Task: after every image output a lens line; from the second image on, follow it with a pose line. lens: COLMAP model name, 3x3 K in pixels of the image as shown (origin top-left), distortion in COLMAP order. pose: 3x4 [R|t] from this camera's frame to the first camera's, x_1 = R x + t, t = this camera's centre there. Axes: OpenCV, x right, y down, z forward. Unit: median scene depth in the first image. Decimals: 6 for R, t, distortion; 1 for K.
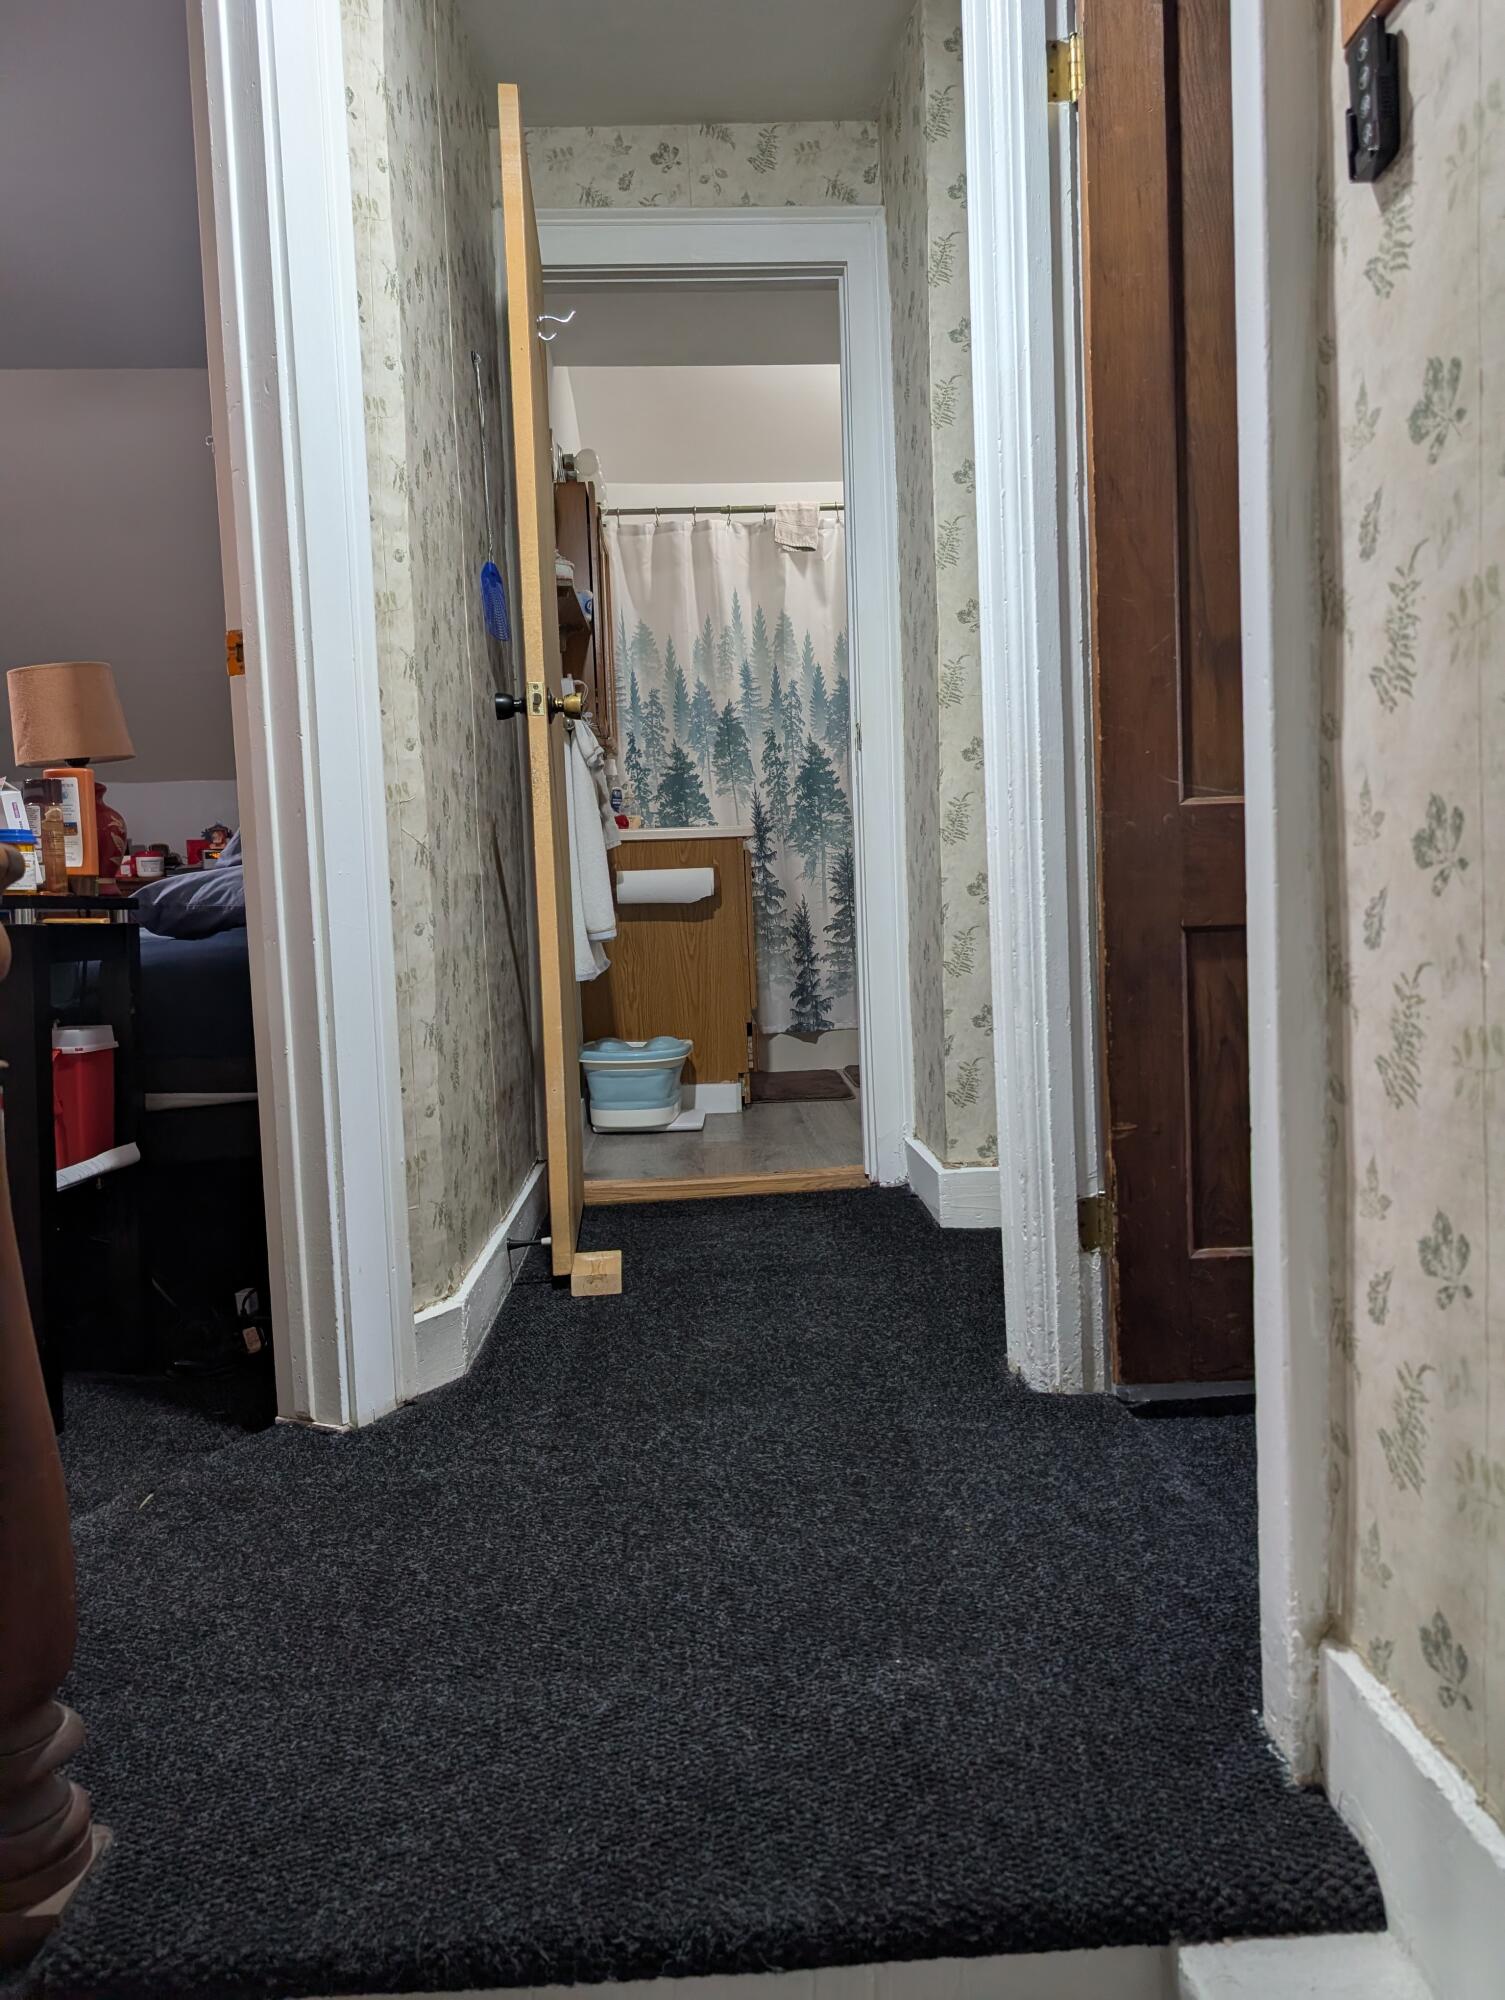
lens RADIAL K [[1473.7, 0, 770.3], [0, 1473.7, 1012.3], [0, 0, 1]] dist [0.035373, -0.022141]
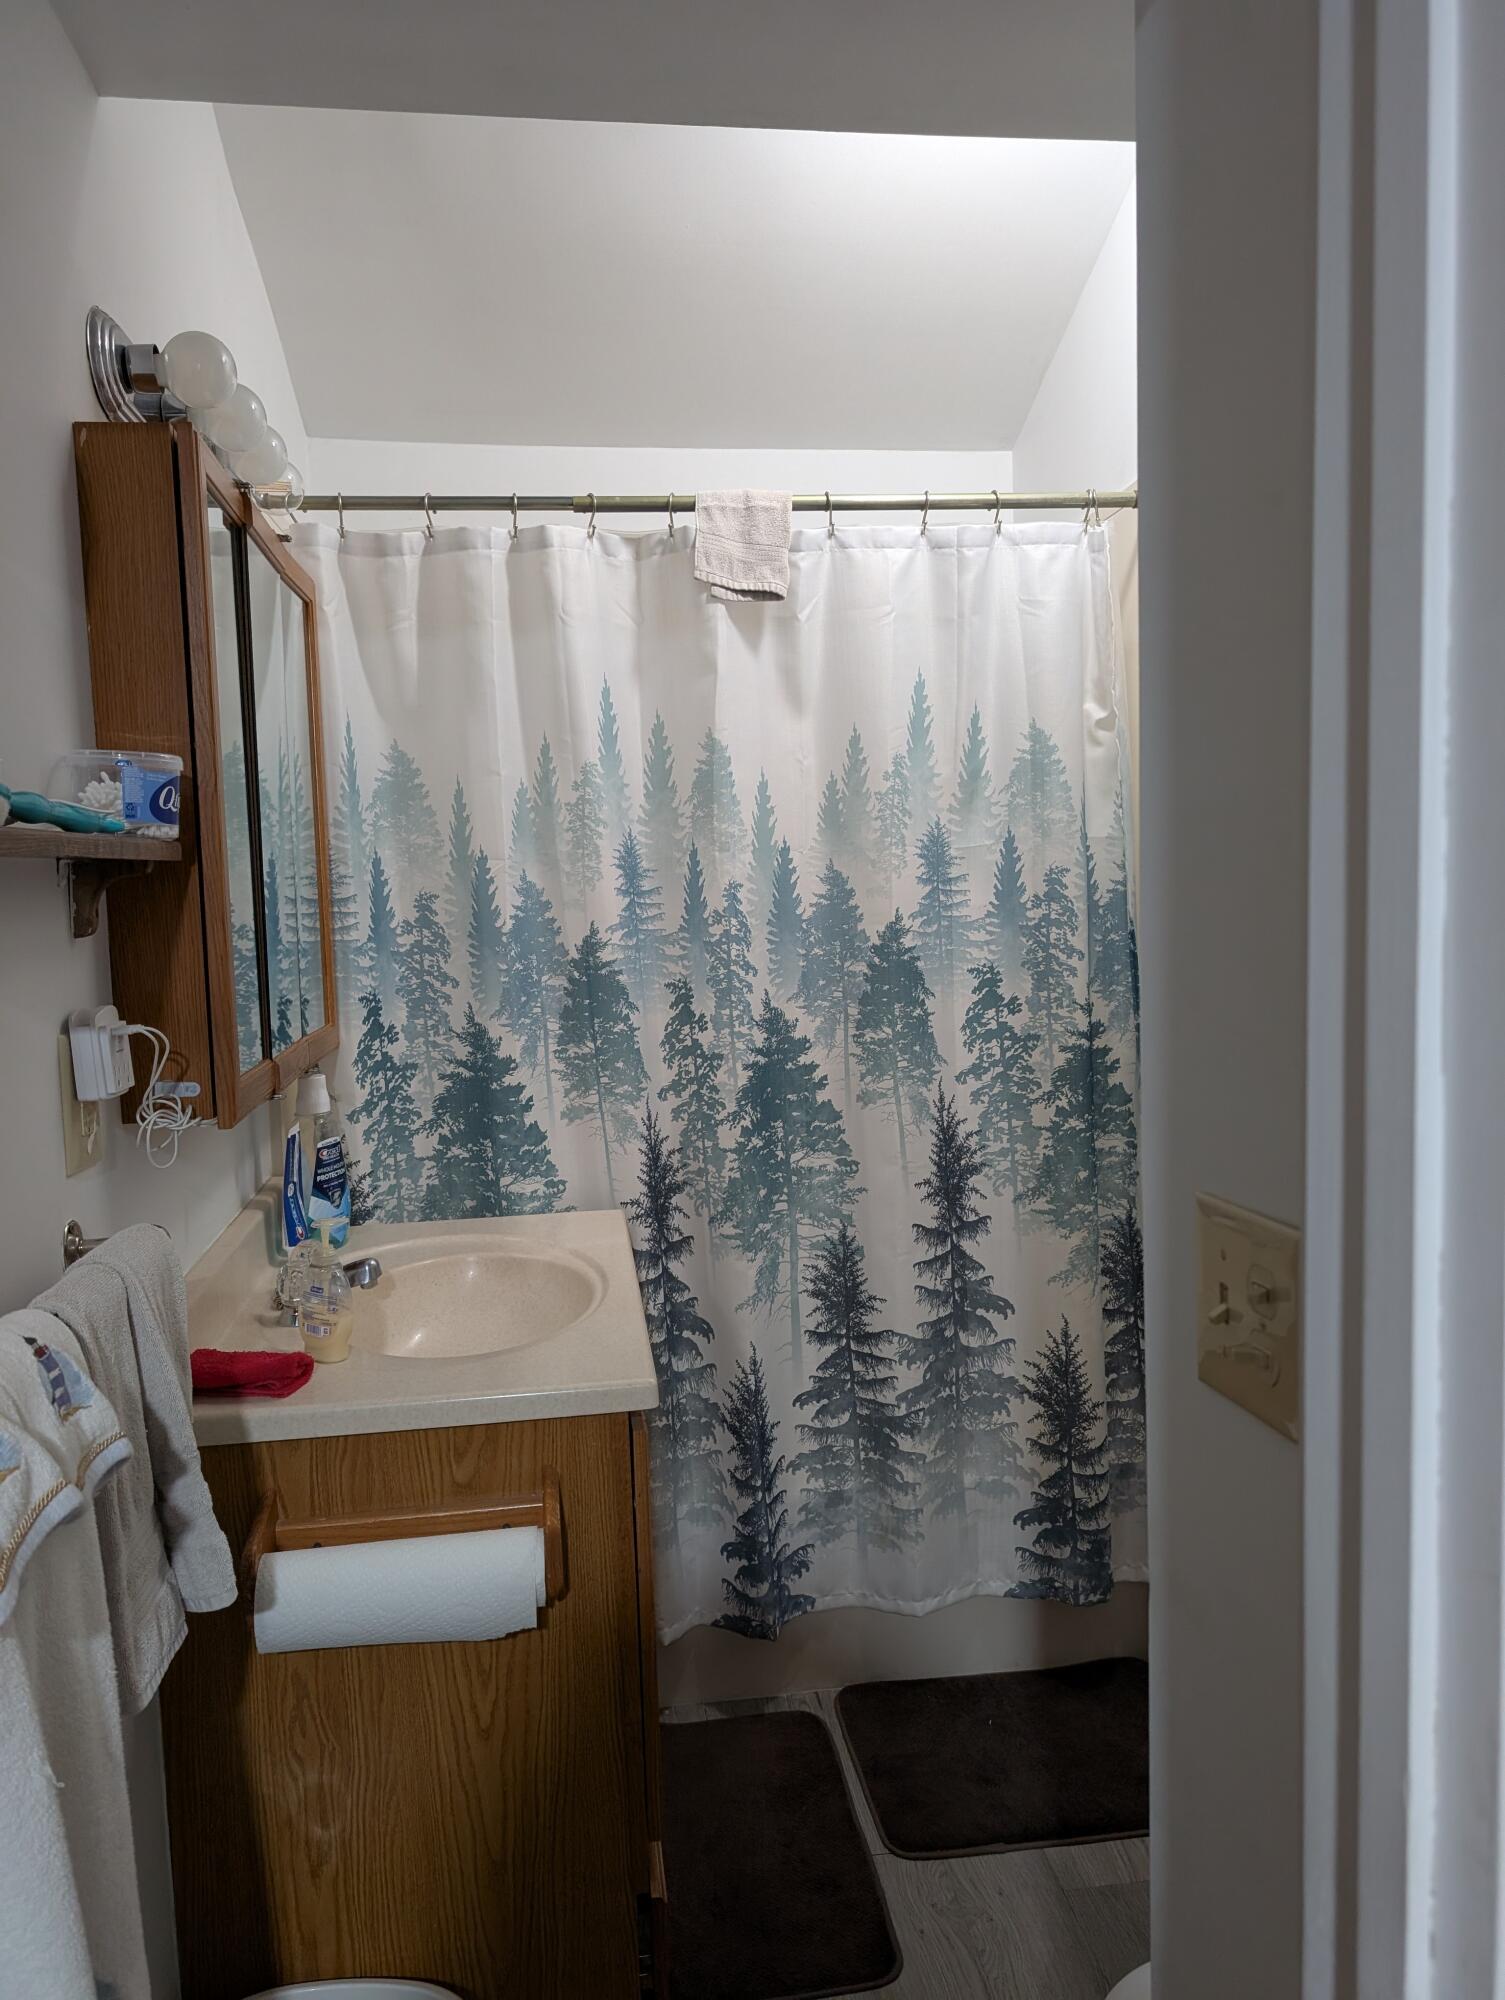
lens RADIAL K [[1473.7, 0, 743.2], [0, 1473.7, 984.6], [0, 0, 1]] dist [0.035373, -0.022141]
pose [[0.997180, 0.001750, 0.075027, -0.015461], [-0.001774, 0.999998, 0.000258, -0.191938], [-0.075026, -0.000390, 0.997181, 0.542731]]
